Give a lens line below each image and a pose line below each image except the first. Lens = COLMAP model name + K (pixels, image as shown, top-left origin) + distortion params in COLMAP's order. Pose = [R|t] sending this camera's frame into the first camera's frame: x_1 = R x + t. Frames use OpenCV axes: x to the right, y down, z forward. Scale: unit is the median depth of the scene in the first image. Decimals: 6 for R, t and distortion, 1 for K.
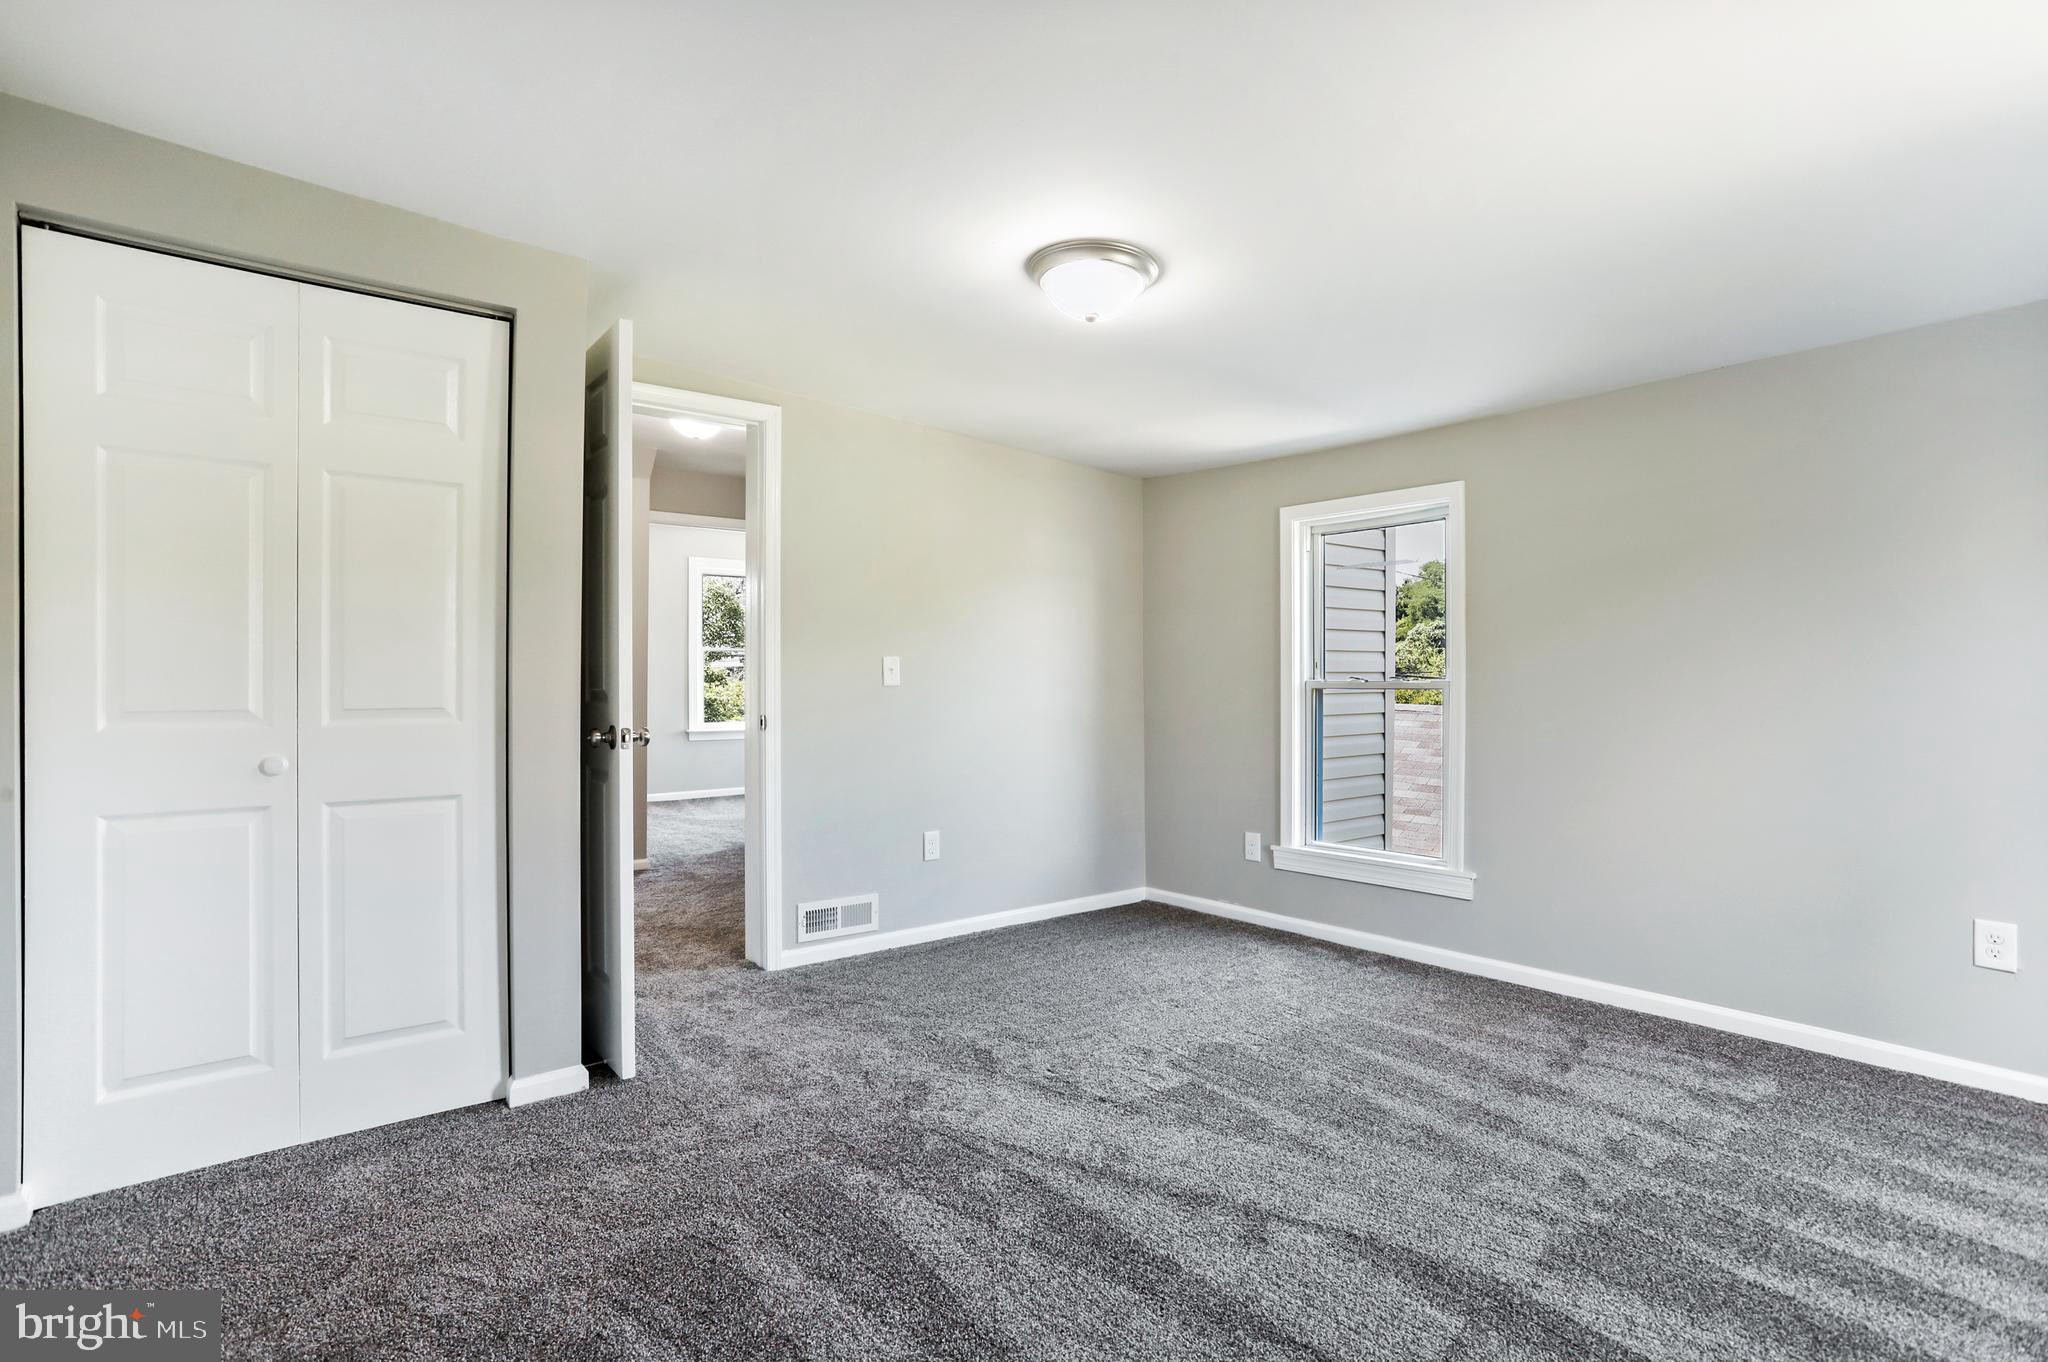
lens RADIAL K [[997.4, 0, 1027.7], [0, 997.4, 674.3], [0, 0, 1]] dist [-0.060388, 0.036575]
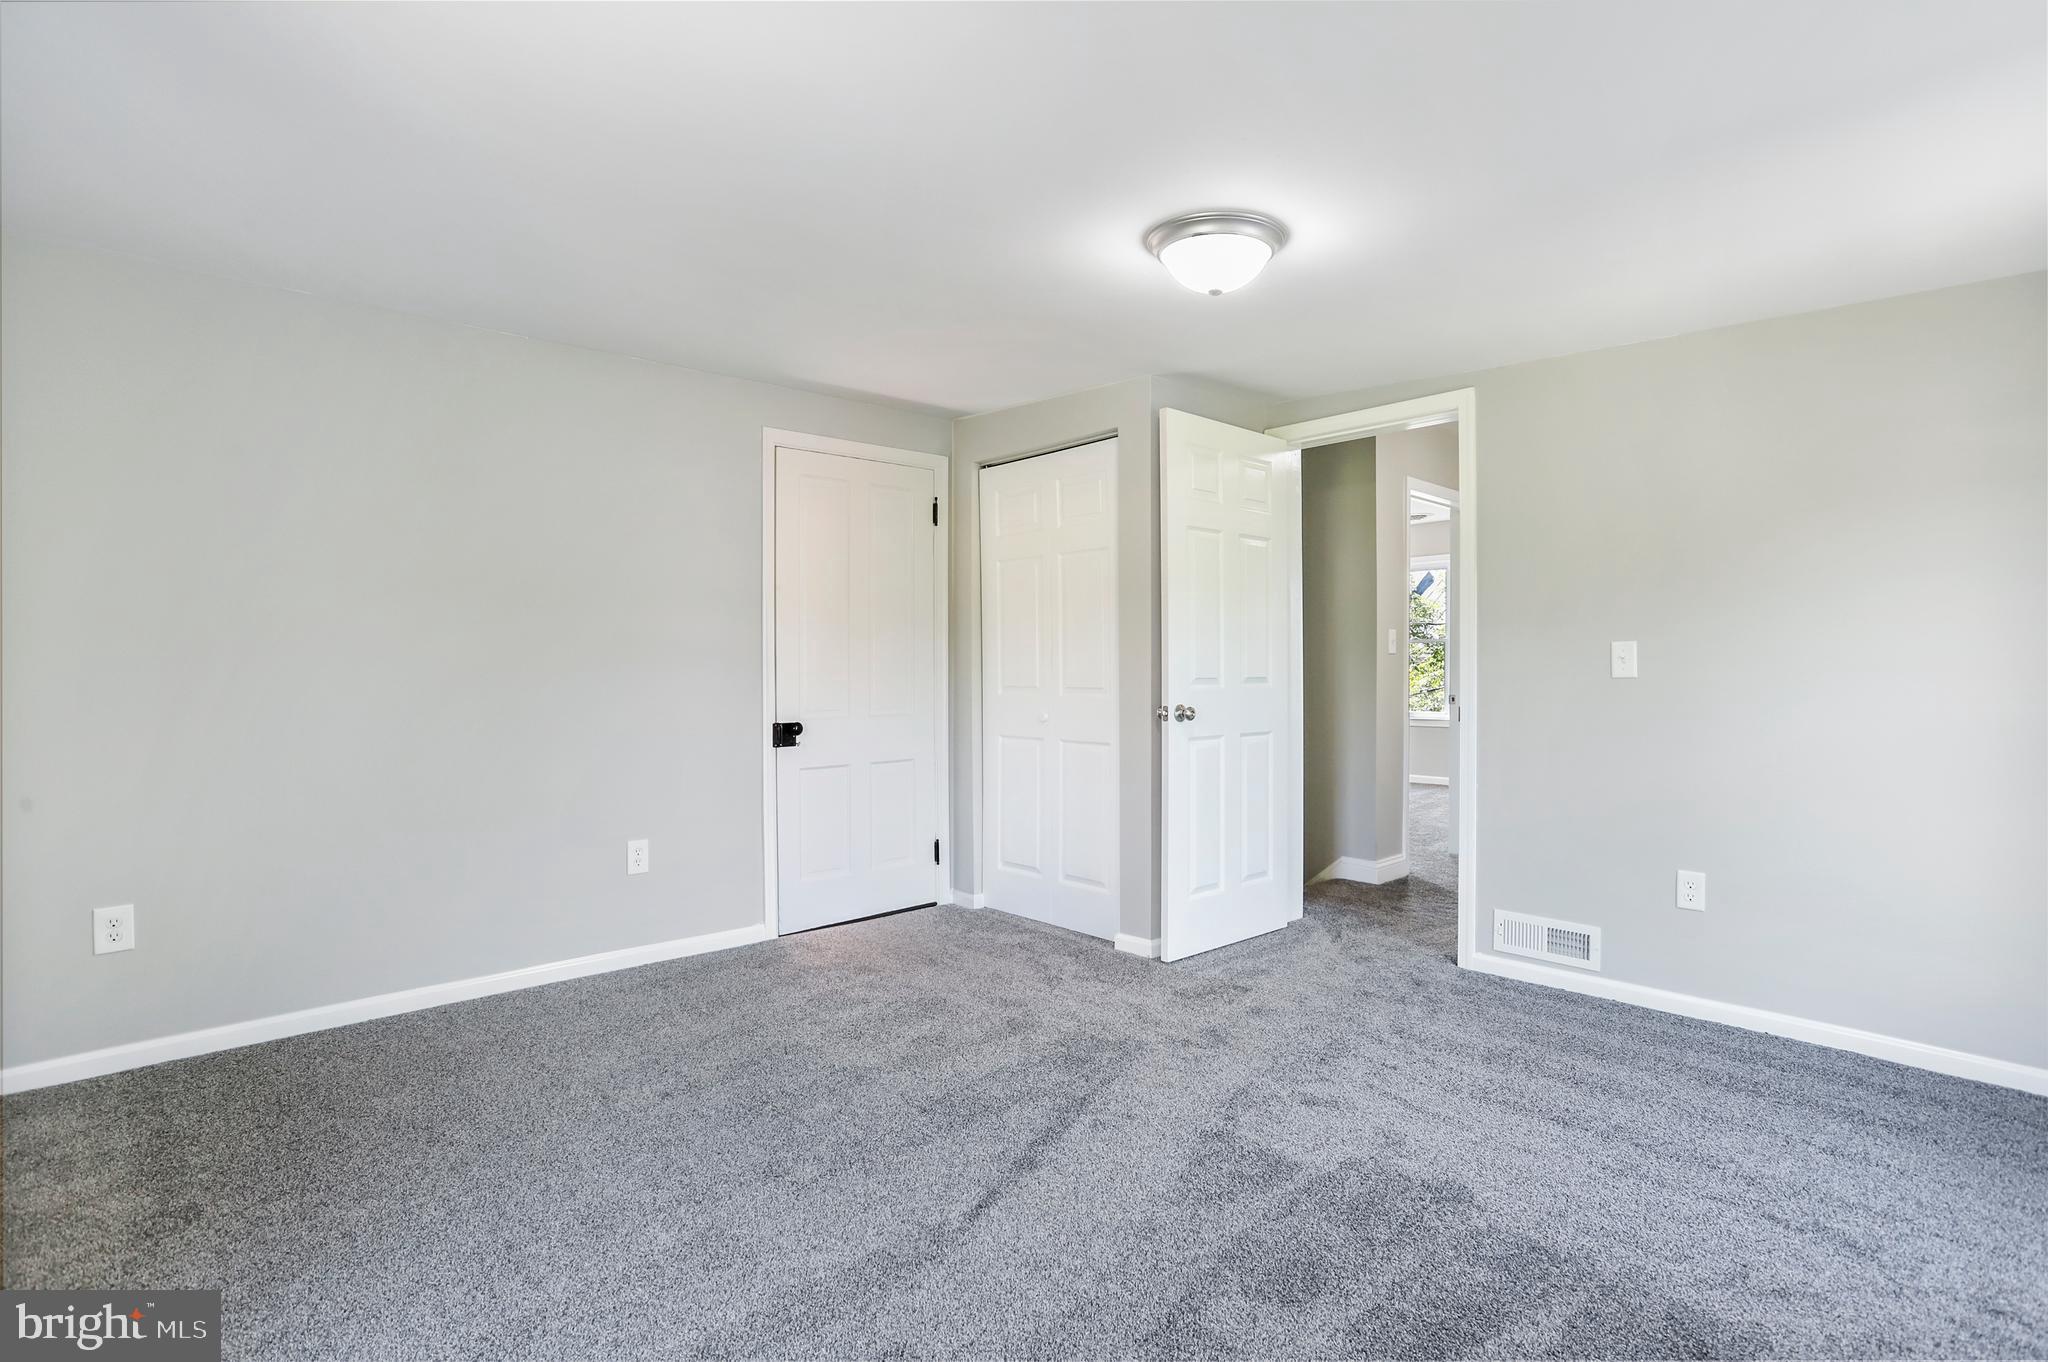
lens RADIAL K [[997.4, 0, 1027.7], [0, 997.4, 674.3], [0, 0, 1]] dist [-0.060388, 0.036575]
pose [[0.066155, 0.008059, -0.997777, 0.822339], [0.011944, 0.999889, 0.008868, -0.006078], [0.997738, -0.012504, 0.066051, 0.611627]]
